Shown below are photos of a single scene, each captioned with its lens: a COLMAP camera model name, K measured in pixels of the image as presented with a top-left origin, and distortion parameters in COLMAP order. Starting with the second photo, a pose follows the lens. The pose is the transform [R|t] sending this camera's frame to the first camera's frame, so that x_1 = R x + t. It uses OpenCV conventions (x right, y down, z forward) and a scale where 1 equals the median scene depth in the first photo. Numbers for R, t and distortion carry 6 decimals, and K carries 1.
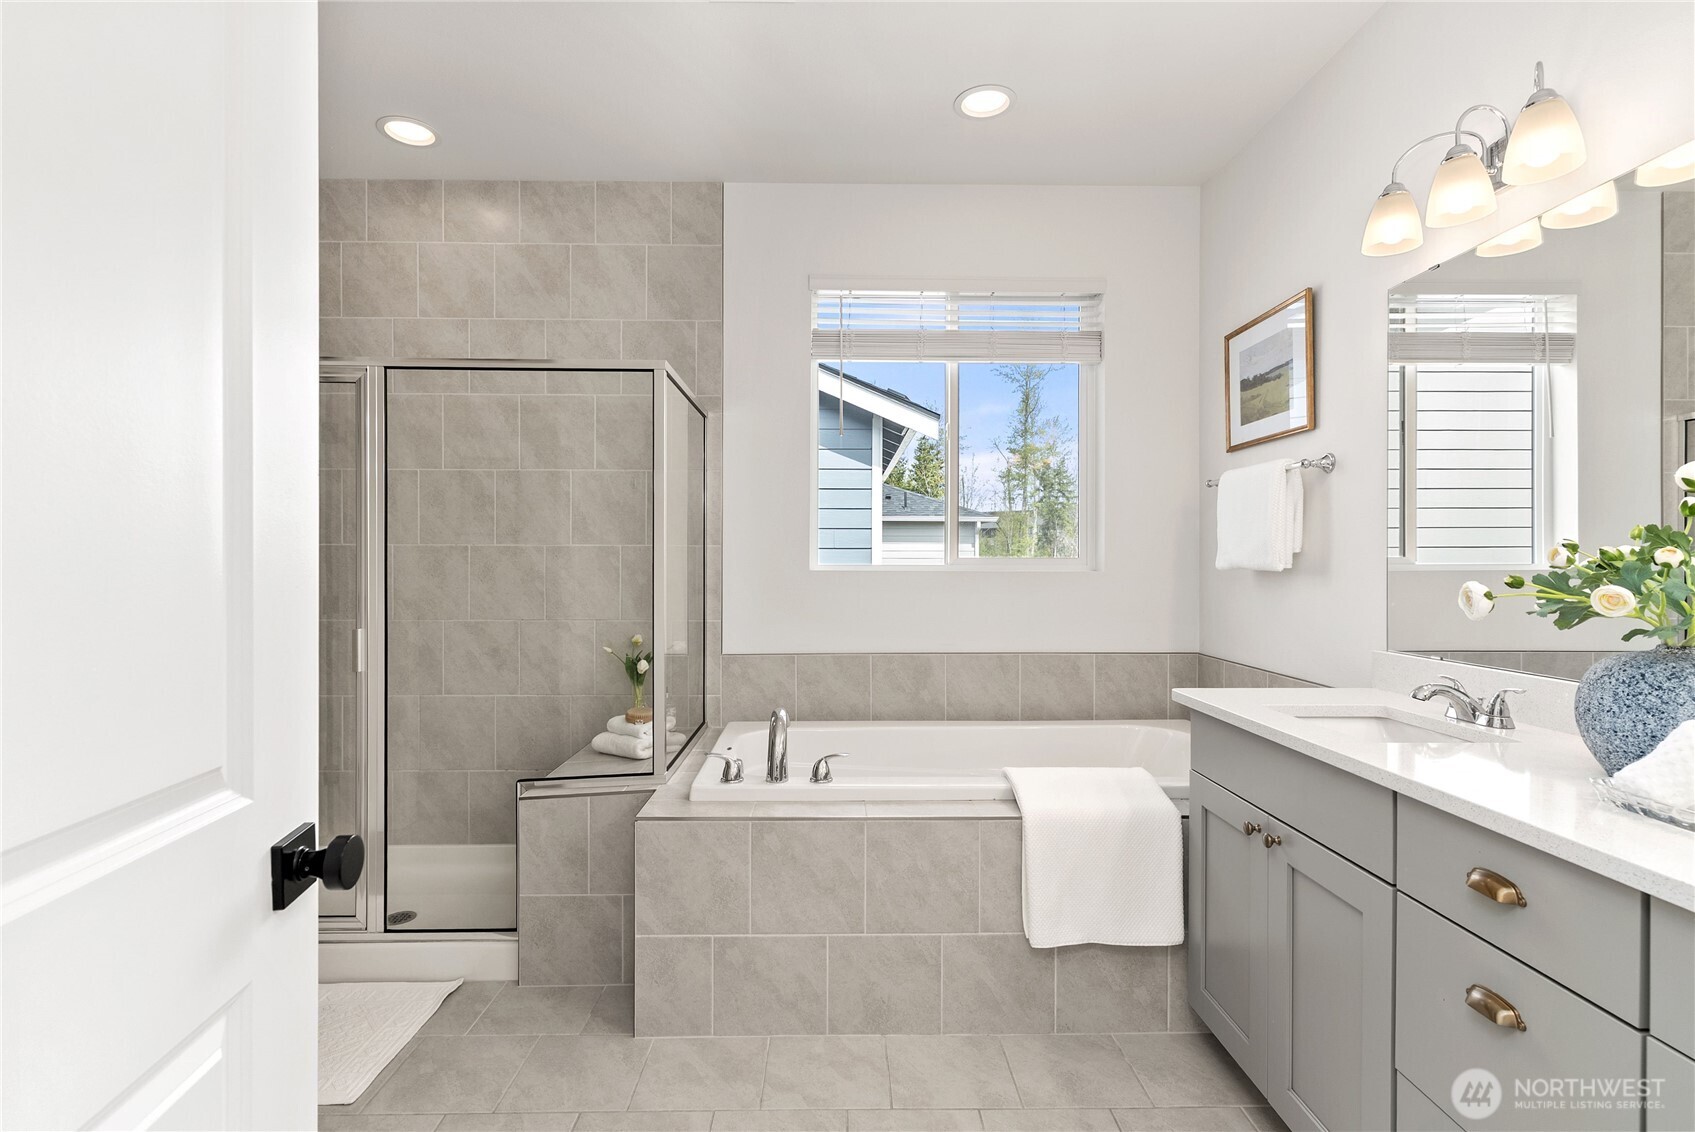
lens RADIAL K [[812.9, 0, 843.8], [0, 812.9, 568.4], [0, 0, 1]] dist [0.007247, 0.001648]
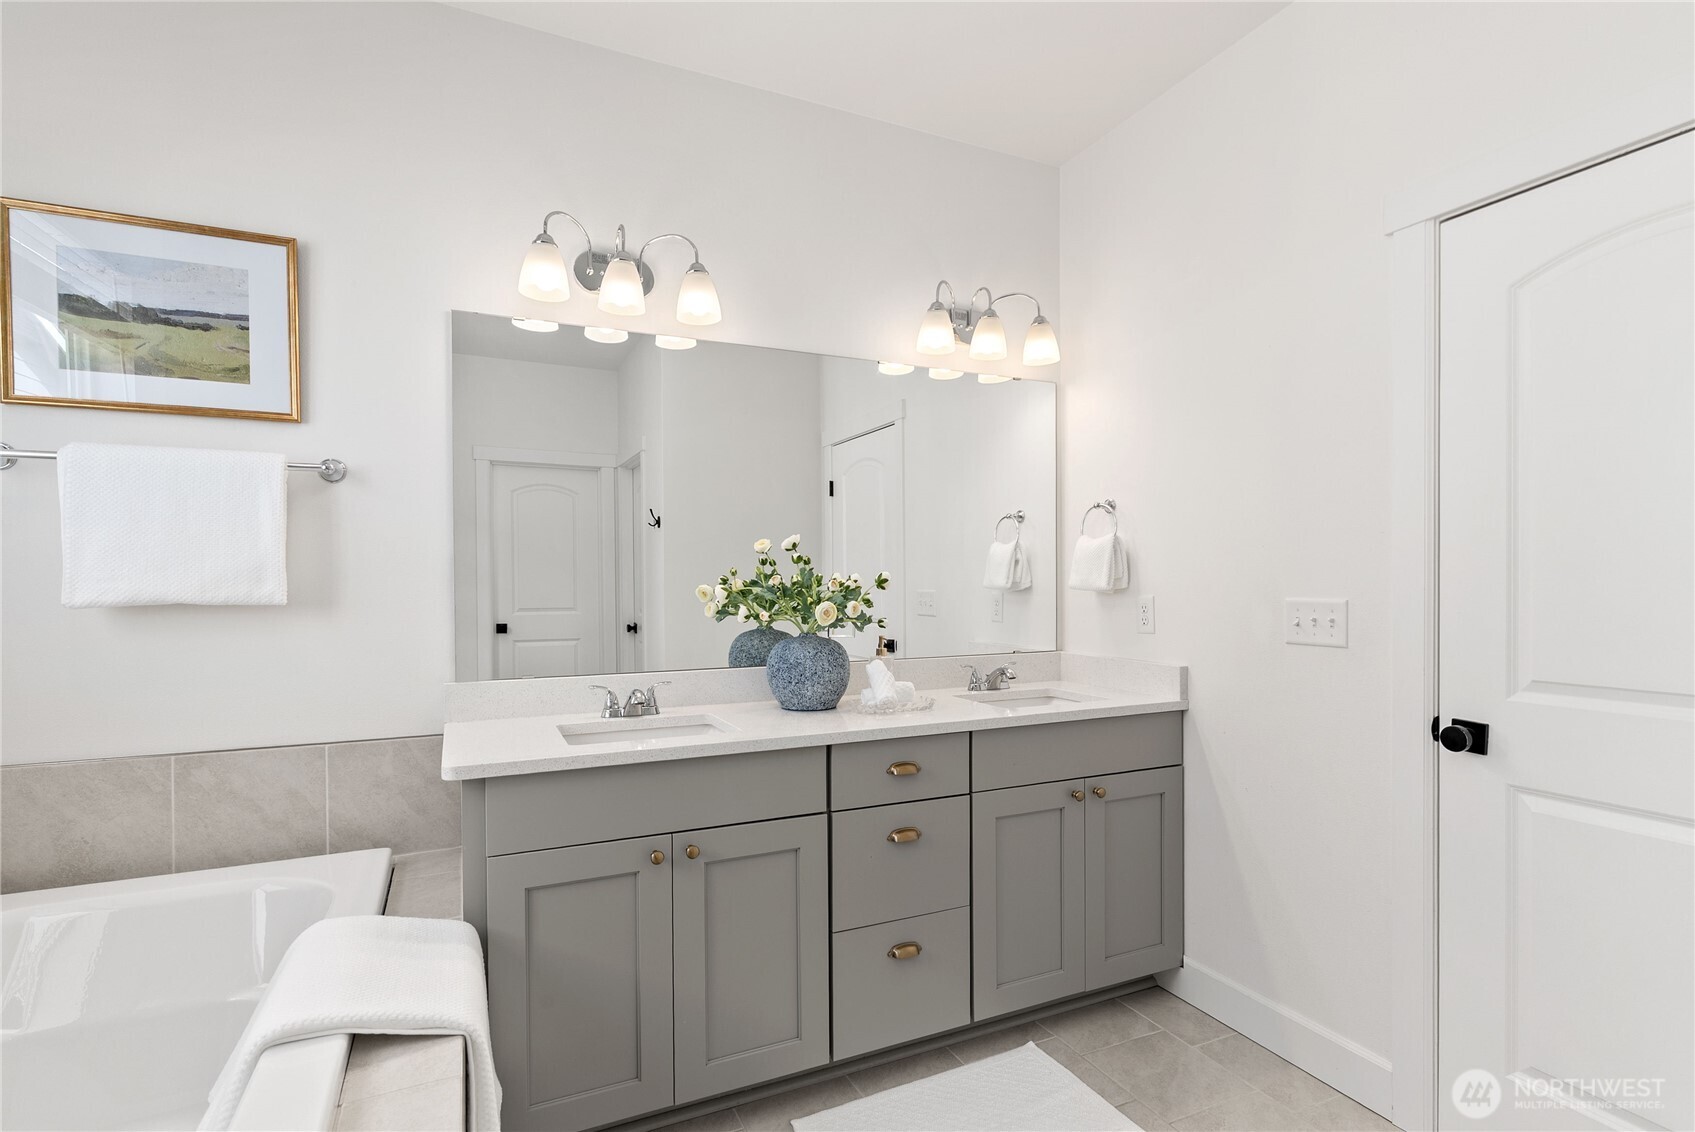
lens RADIAL K [[812.9, 0, 843.8], [0, 812.9, 568.4], [0, 0, 1]] dist [0.007247, 0.001648]
pose [[-0.411904, -0.004494, 0.911216, -0.359581], [0.007608, 0.999936, 0.008371, -0.033766], [-0.911196, 0.010381, -0.411843, 0.862977]]
